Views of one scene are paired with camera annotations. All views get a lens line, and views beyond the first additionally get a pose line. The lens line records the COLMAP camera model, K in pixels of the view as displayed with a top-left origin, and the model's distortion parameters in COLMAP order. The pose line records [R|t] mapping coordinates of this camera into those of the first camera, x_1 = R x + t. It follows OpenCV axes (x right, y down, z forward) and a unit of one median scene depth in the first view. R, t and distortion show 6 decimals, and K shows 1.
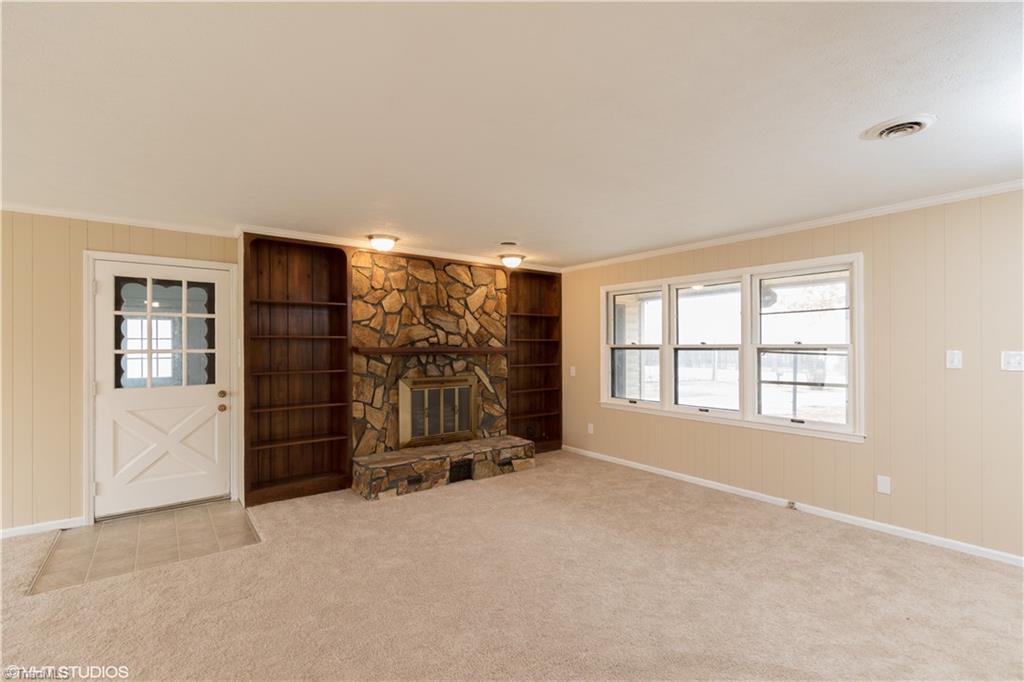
lens RADIAL K [[467.8, 0, 511.1], [0, 467.8, 343.3], [0, 0, 1]] dist [0.002471, 0.001282]
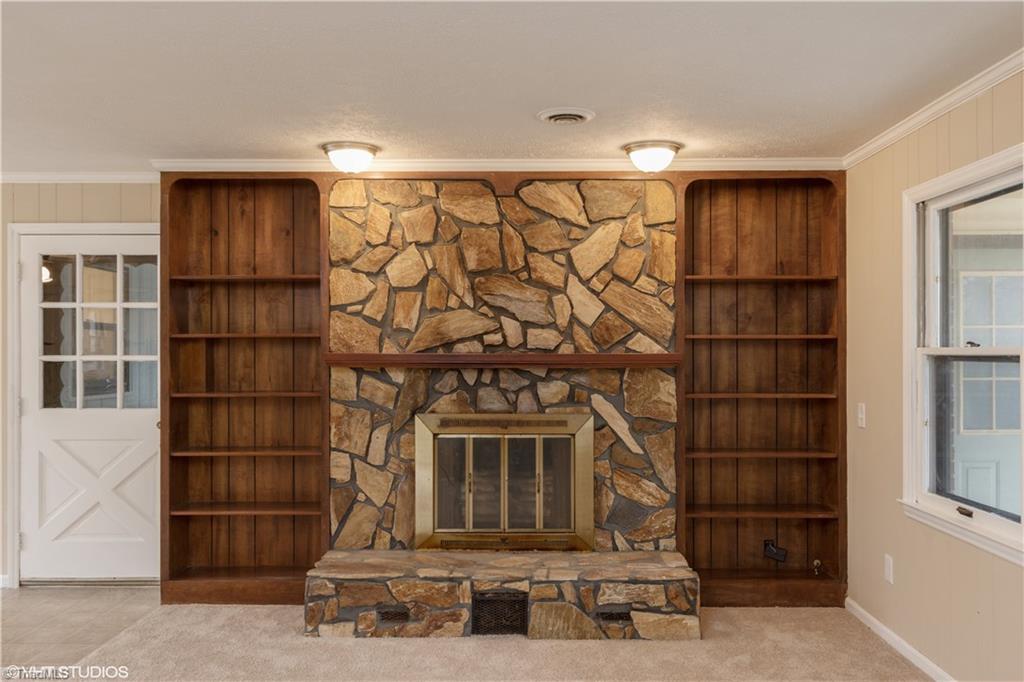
lens RADIAL K [[826.0, 0, 509.6], [0, 826.0, 347.0], [0, 0, 1]] dist [0.005937, -0.000422]
pose [[0.785934, 0.000735, -0.618310, 0.427536], [0.003628, 0.999977, 0.005800, -0.003576], [0.618300, -0.006802, 0.785913, 0.349608]]
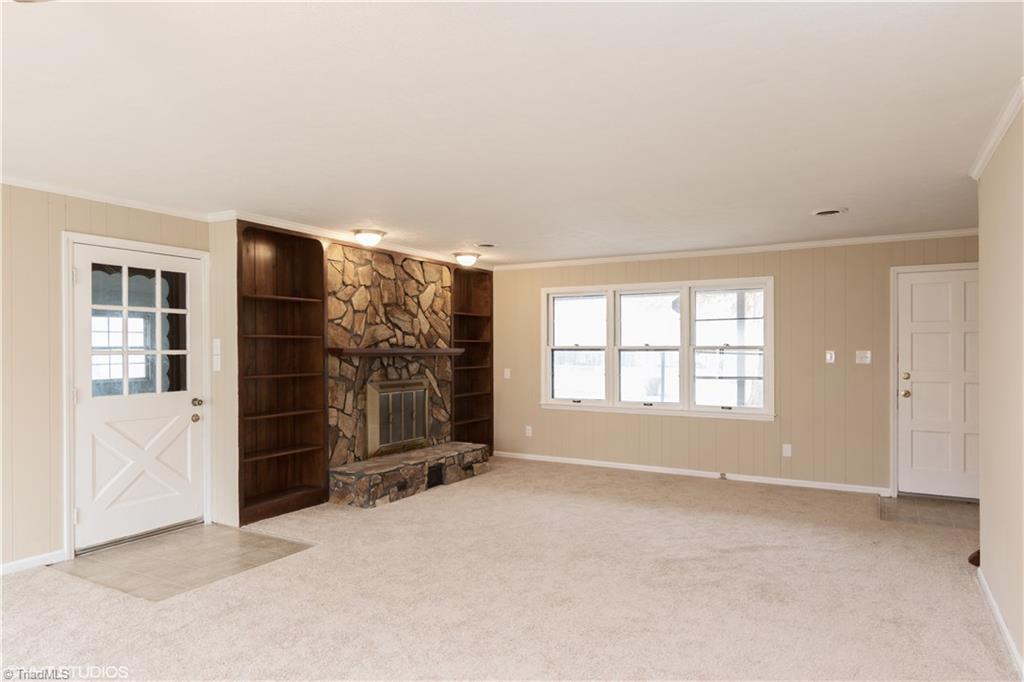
lens RADIAL K [[636.5, 0, 513.7], [0, 636.5, 343.8], [0, 0, 1]] dist [0.006960, 0.000468]
pose [[0.920781, 0.003990, 0.390060, -0.478954], [-0.003566, 0.999992, -0.001810, 0.000871], [-0.390064, 0.000276, 0.920788, -0.281095]]
